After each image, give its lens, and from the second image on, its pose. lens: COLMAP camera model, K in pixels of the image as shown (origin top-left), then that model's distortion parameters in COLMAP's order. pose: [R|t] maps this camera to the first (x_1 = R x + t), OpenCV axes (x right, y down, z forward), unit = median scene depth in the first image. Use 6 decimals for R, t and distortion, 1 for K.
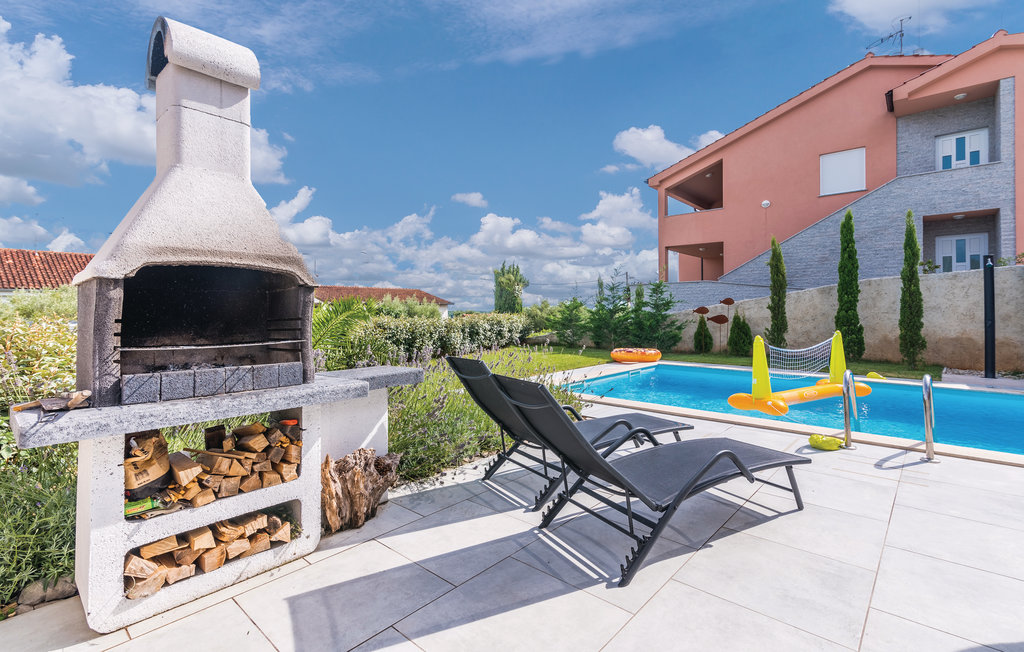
lens RADIAL K [[482.3, 0, 512.5], [0, 482.3, 305.9], [0, 0, 1]] dist [0.016183, -0.001348]
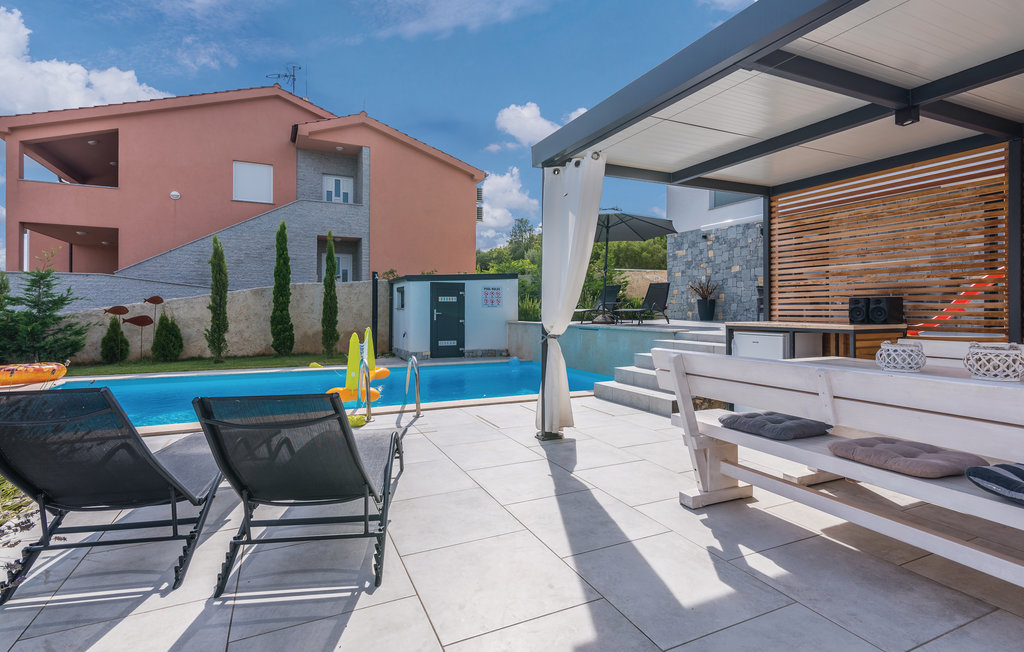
lens RADIAL K [[482.3, 0, 512.5], [0, 482.3, 305.9], [0, 0, 1]] dist [0.016183, -0.001348]
pose [[0.391440, 0.012439, 0.920119, -0.095846], [-0.010907, 0.999901, -0.008878, 0.001747], [-0.920139, -0.006561, 0.391537, 0.058449]]
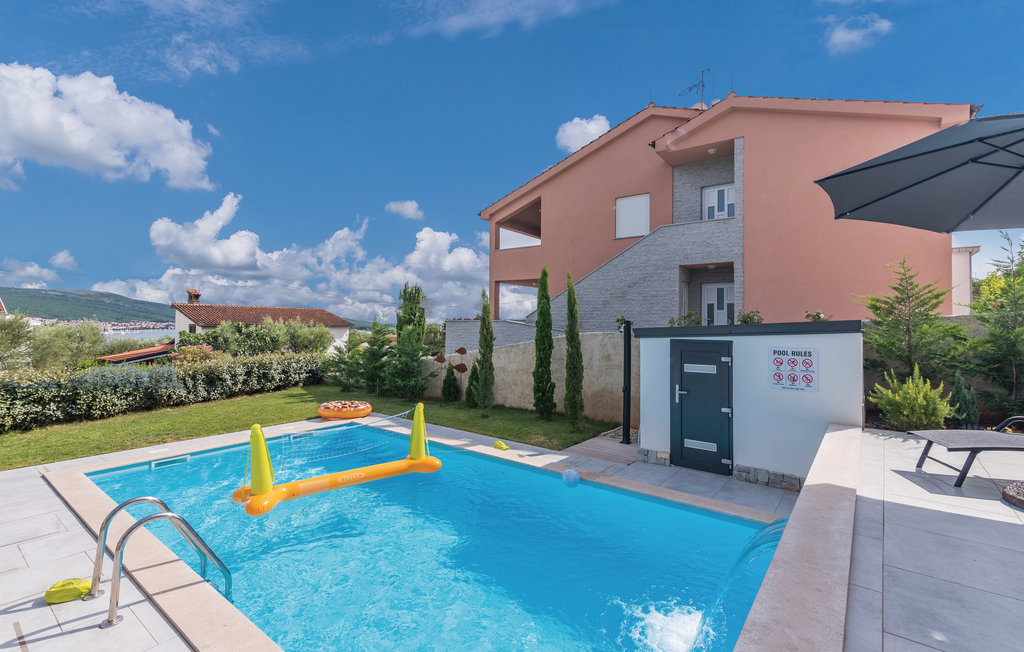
lens RADIAL K [[479.3, 0, 531.5], [0, 479.3, 315.2], [0, 0, 1]] dist [-0.003124, -0.000672]
pose [[0.996251, 0.013222, 0.085495, 0.448451], [-0.012723, 0.999899, -0.006372, -0.068791], [-0.085571, 0.005260, 0.996318, 0.022942]]
